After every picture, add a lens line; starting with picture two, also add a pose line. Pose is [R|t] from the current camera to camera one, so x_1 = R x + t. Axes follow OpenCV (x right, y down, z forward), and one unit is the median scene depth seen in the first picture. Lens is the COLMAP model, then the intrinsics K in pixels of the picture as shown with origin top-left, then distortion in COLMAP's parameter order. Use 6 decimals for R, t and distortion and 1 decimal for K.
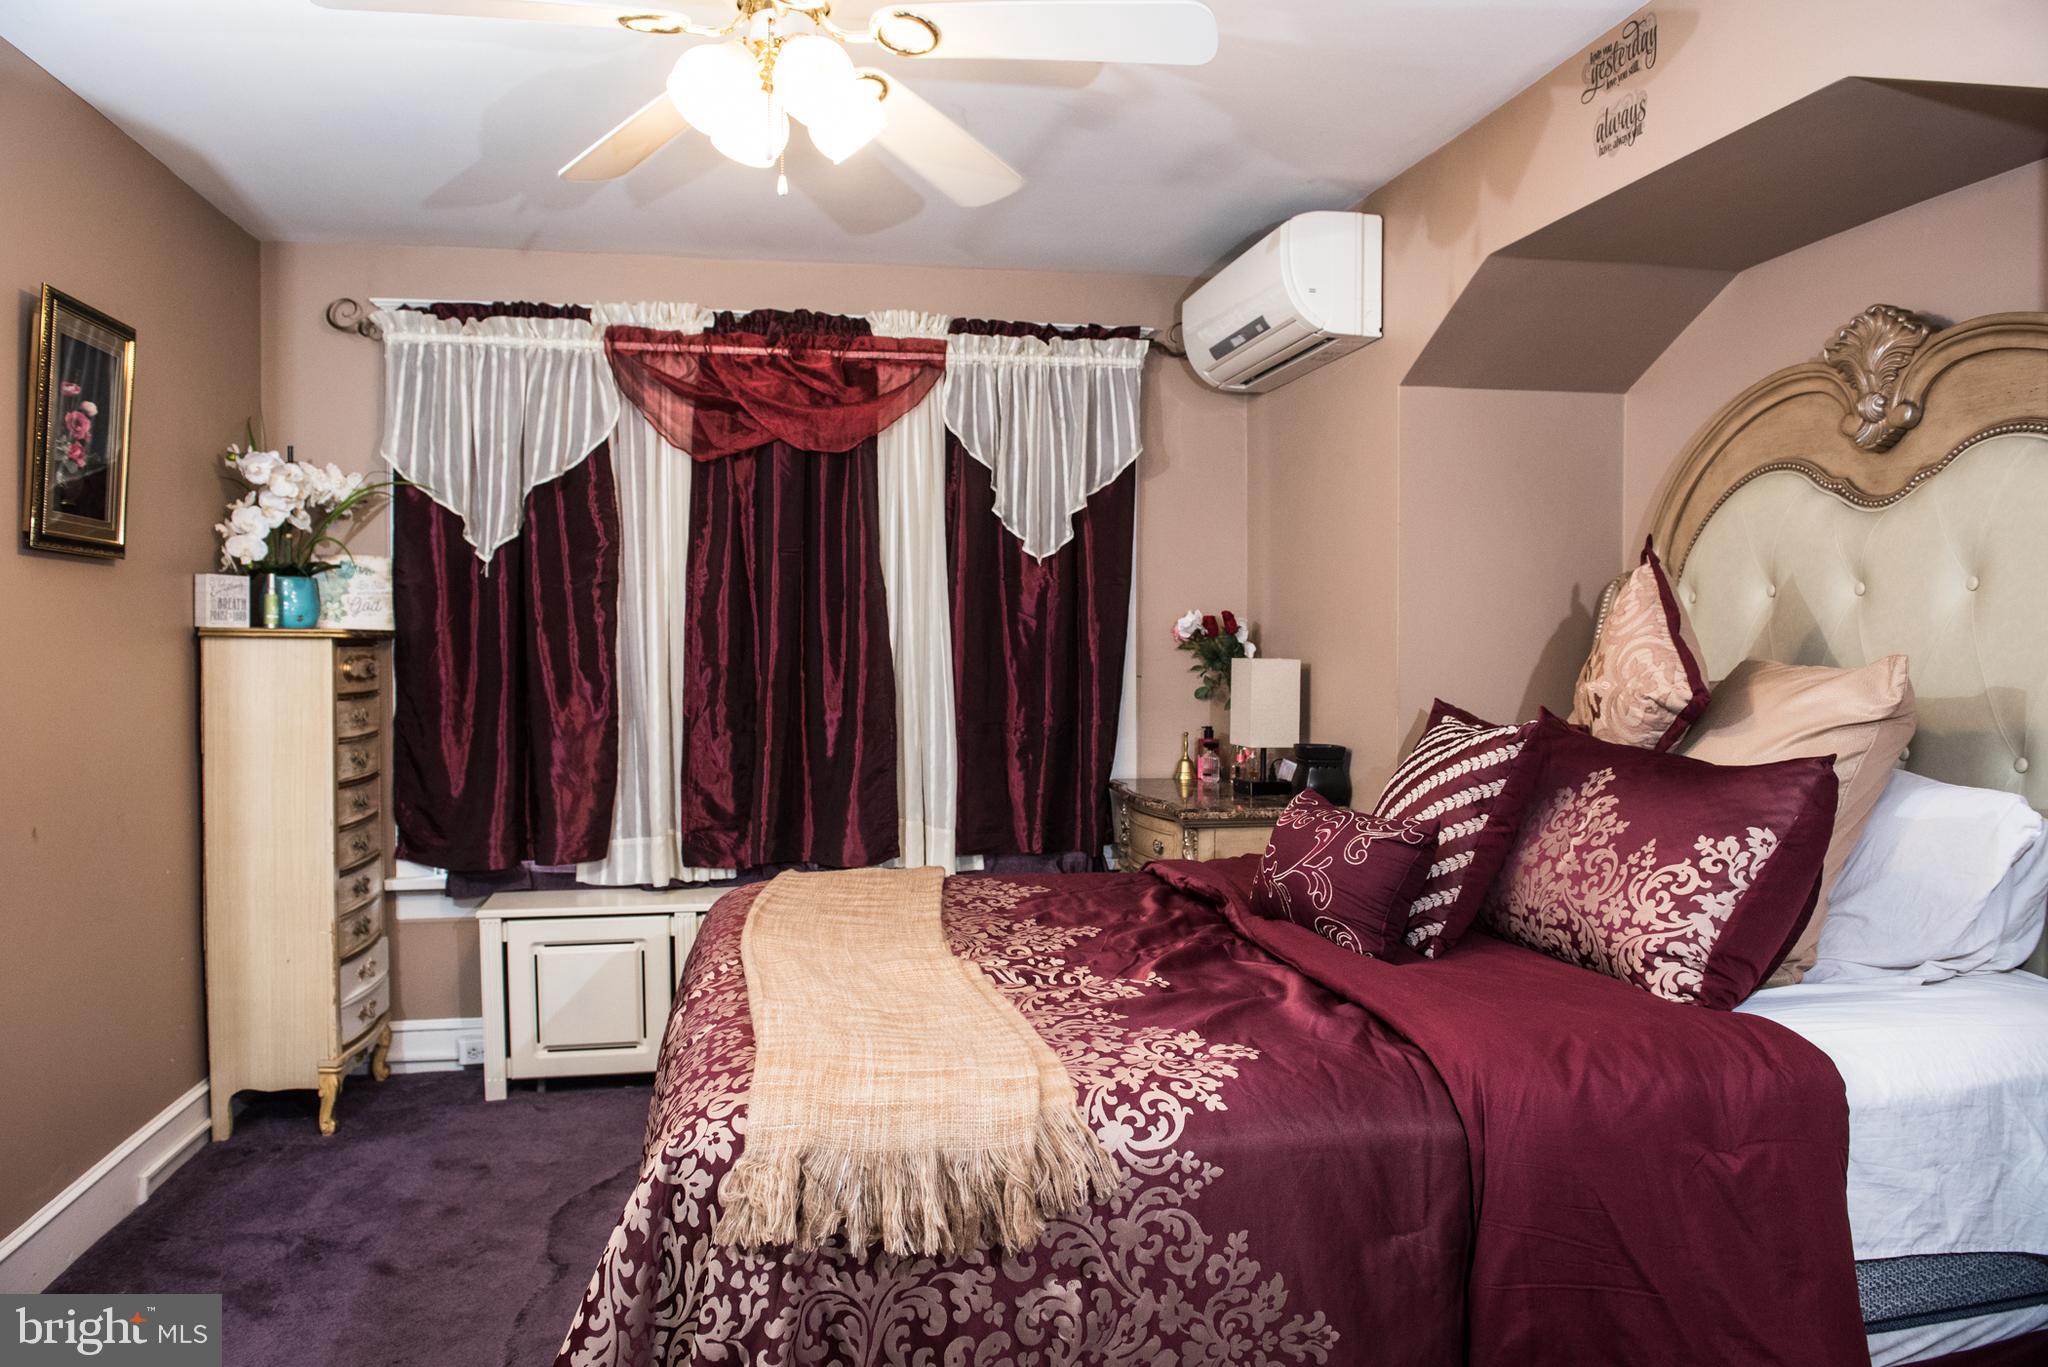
lens RADIAL K [[1407.5, 0, 1024.0], [0, 1407.5, 683.5], [0, 0, 1]] dist [-0.046619, -0.002349]
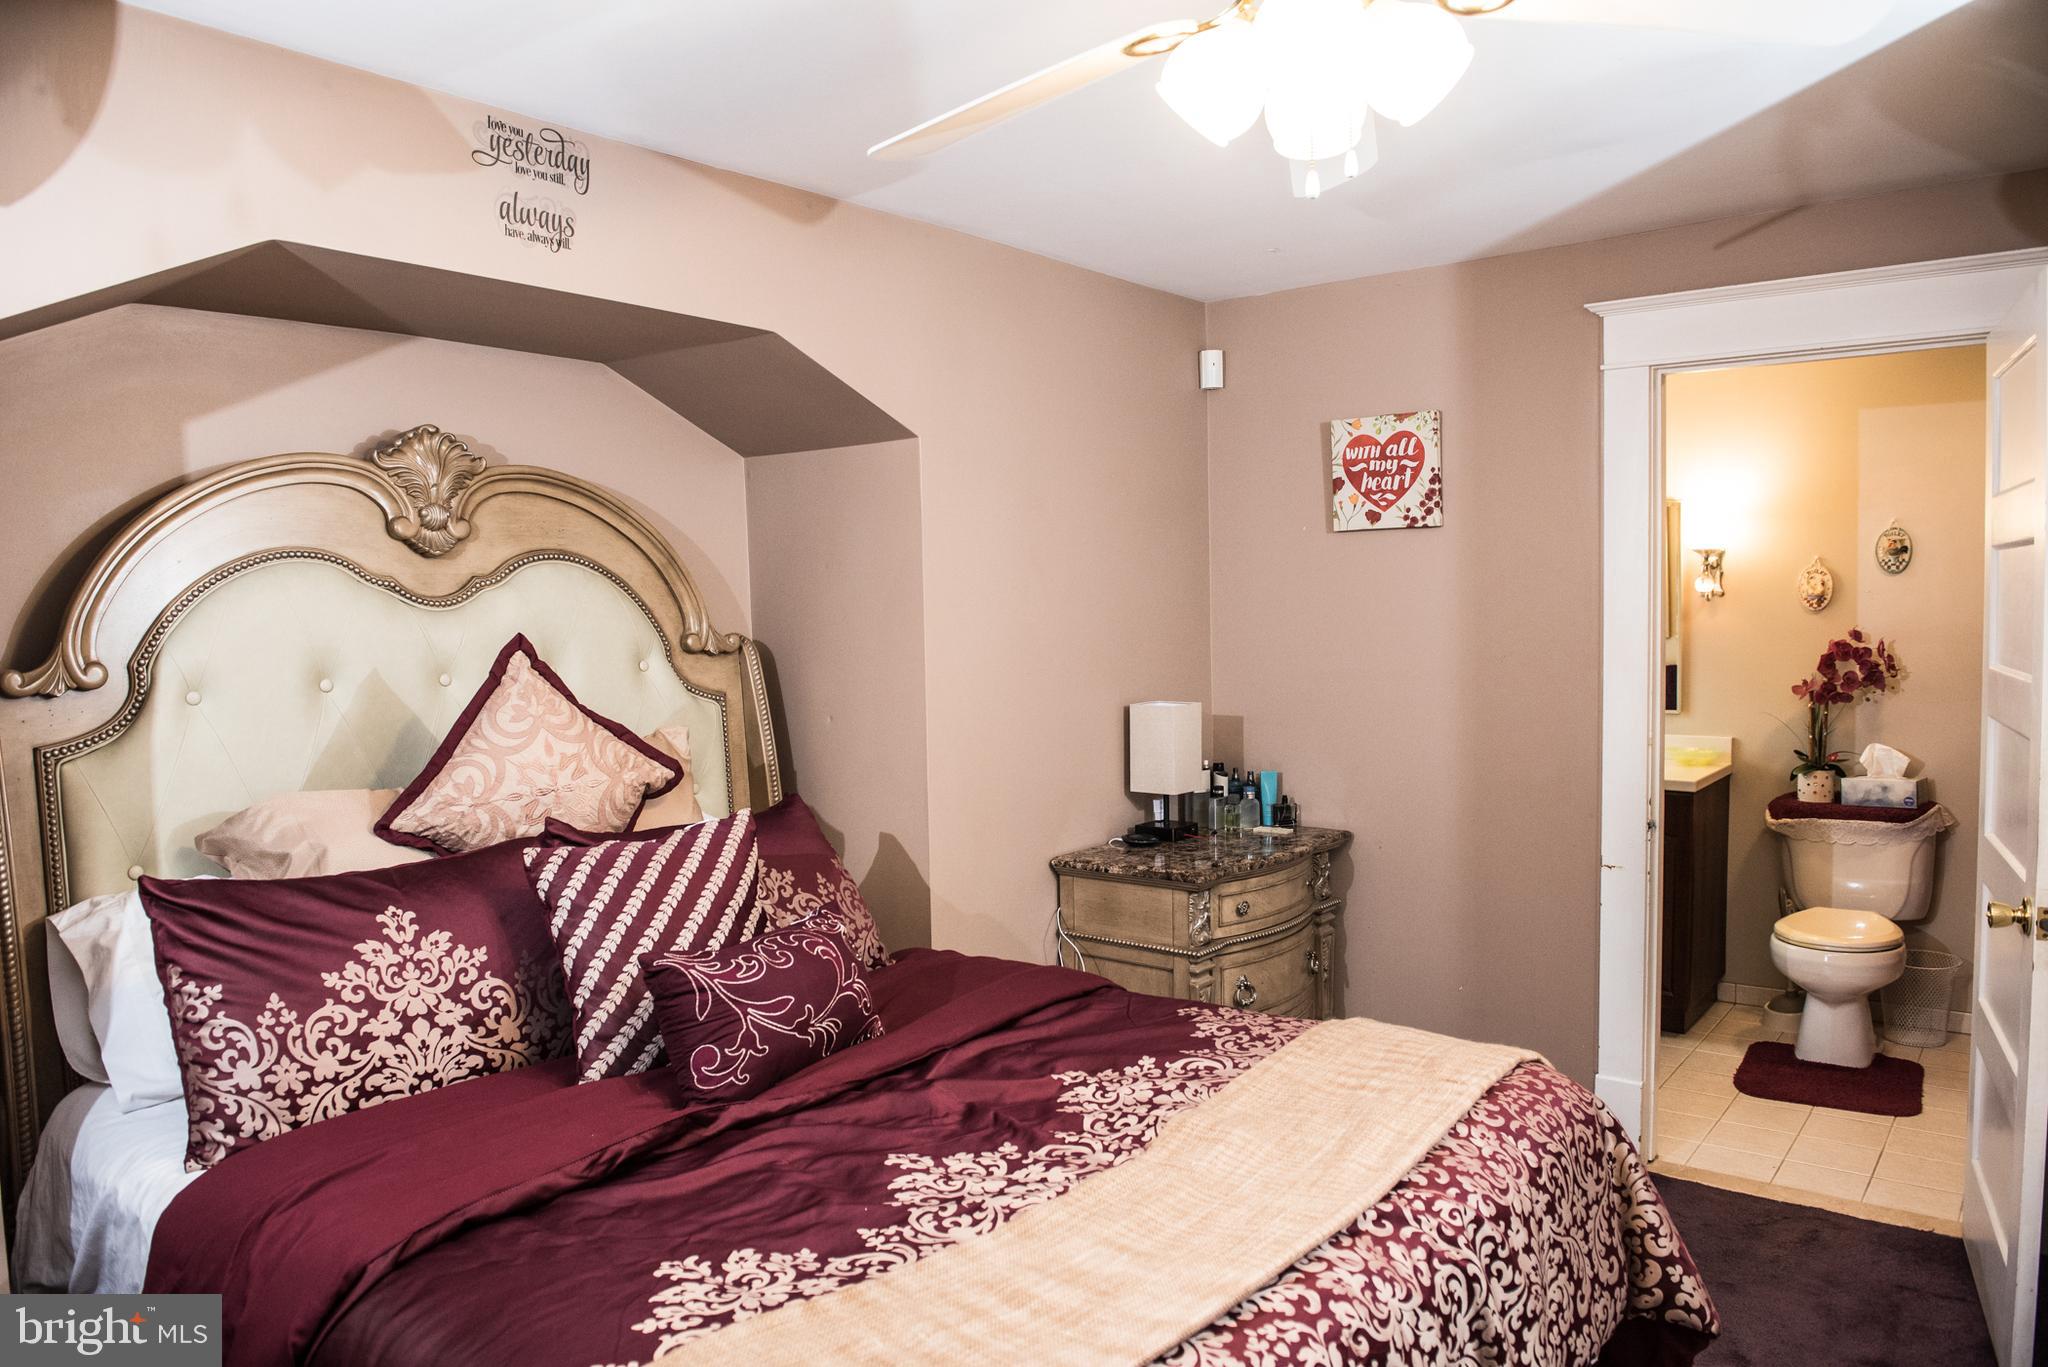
lens RADIAL K [[1407.5, 0, 1024.0], [0, 1407.5, 683.5], [0, 0, 1]] dist [-0.046619, -0.002349]
pose [[-0.662697, -0.030749, 0.748256, -0.572995], [0.046986, 0.995481, 0.082521, -0.143708], [-0.747413, 0.089844, -0.658257, 1.465090]]
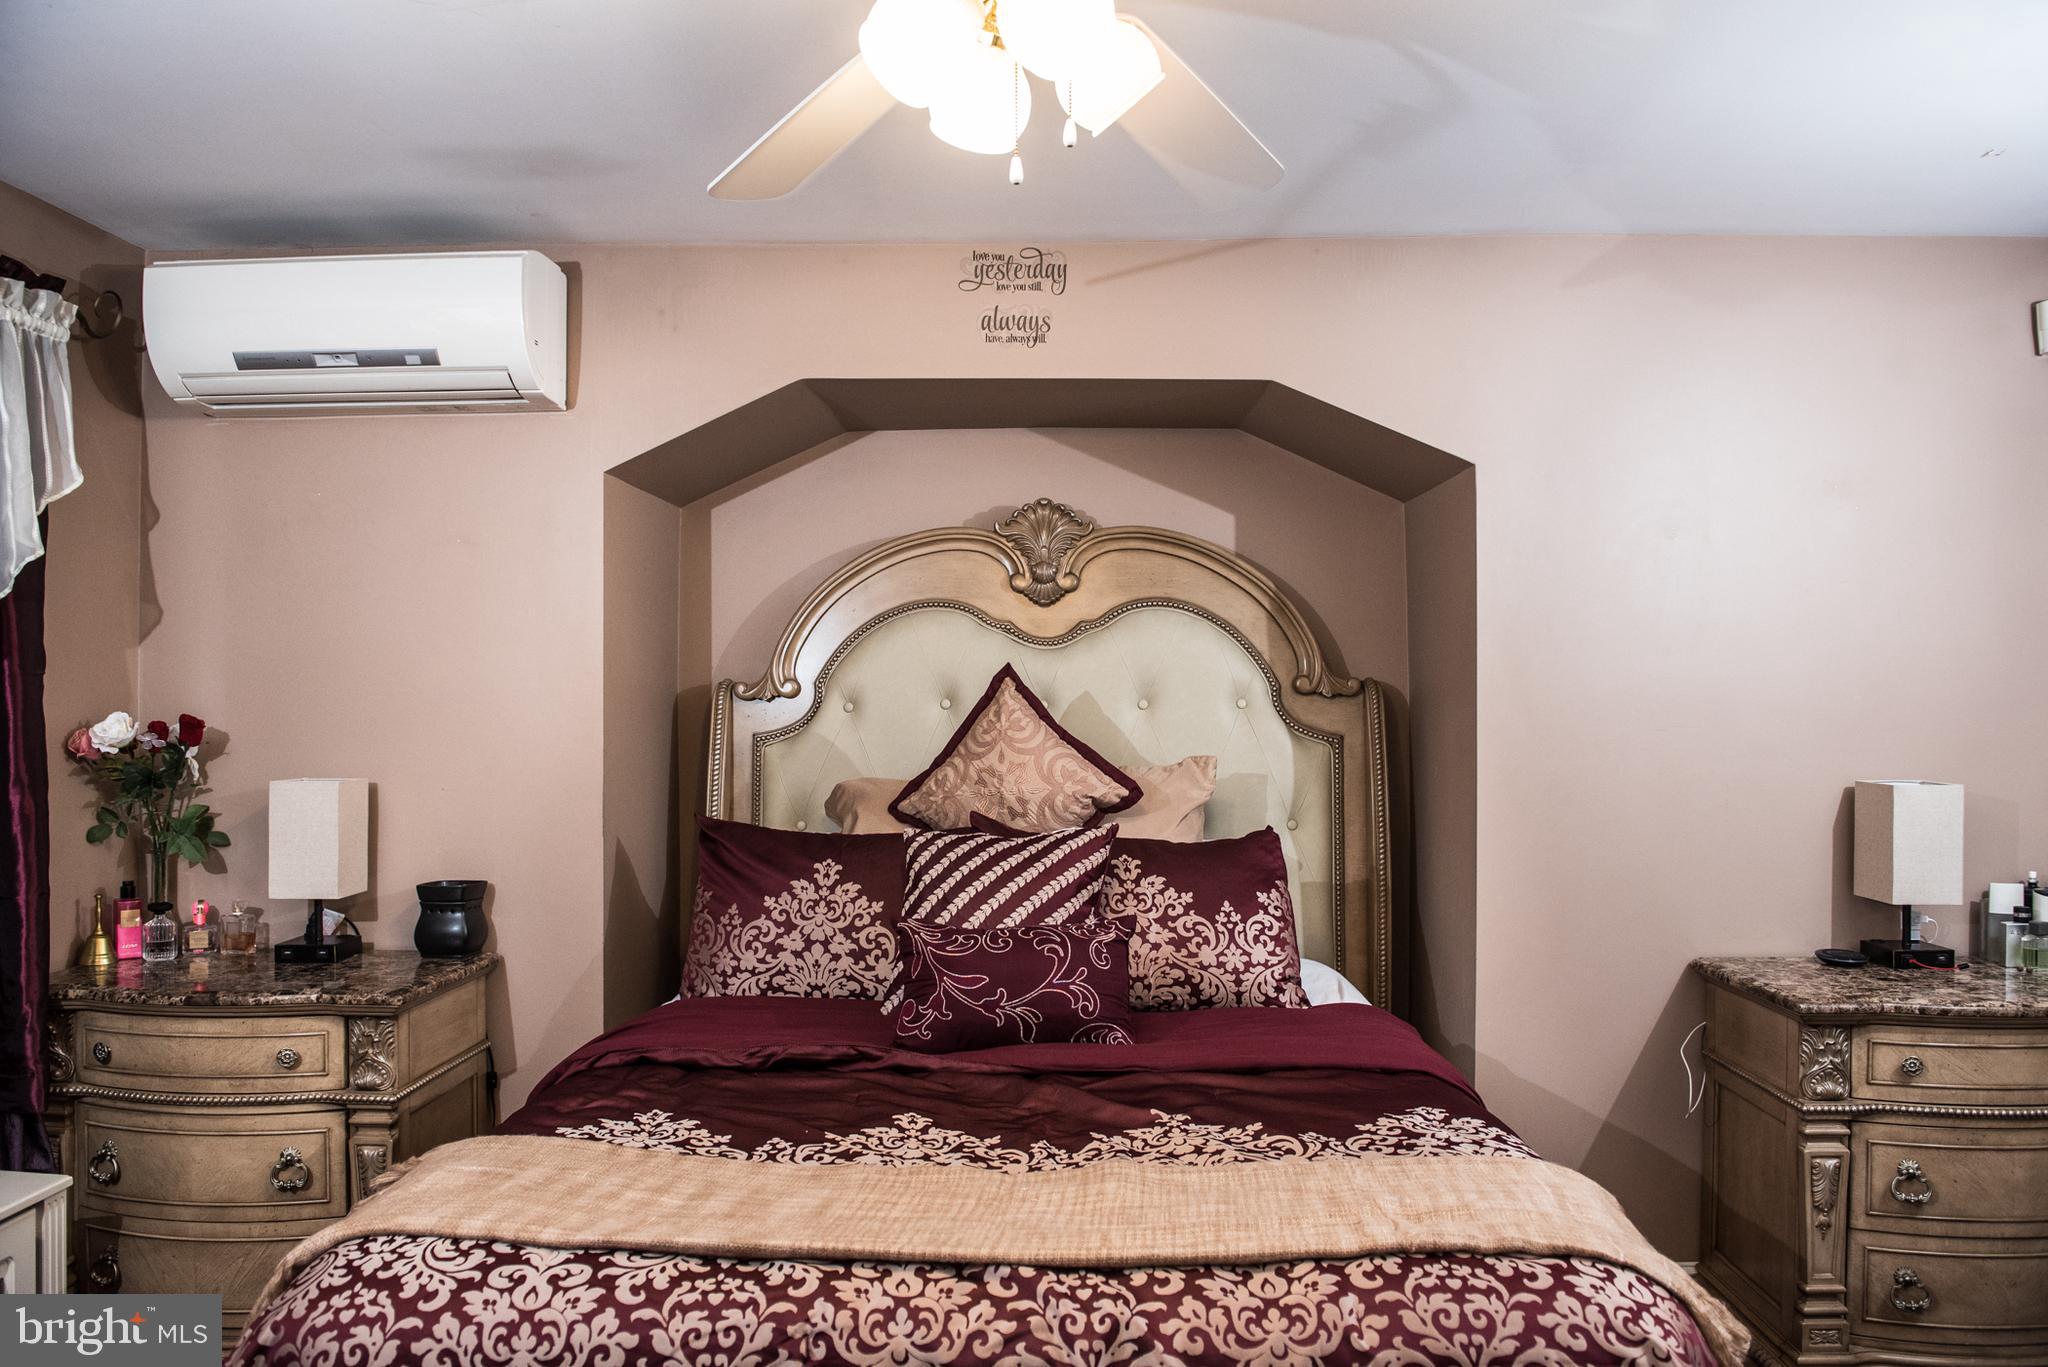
lens RADIAL K [[1407.5, 0, 1024.0], [0, 1407.5, 683.5], [0, 0, 1]] dist [-0.046619, -0.002349]
pose [[0.209832, 0.010051, 0.977686, -0.788475], [0.034599, 0.999245, -0.017698, -0.069921], [-0.977125, 0.037541, 0.209326, 0.767341]]
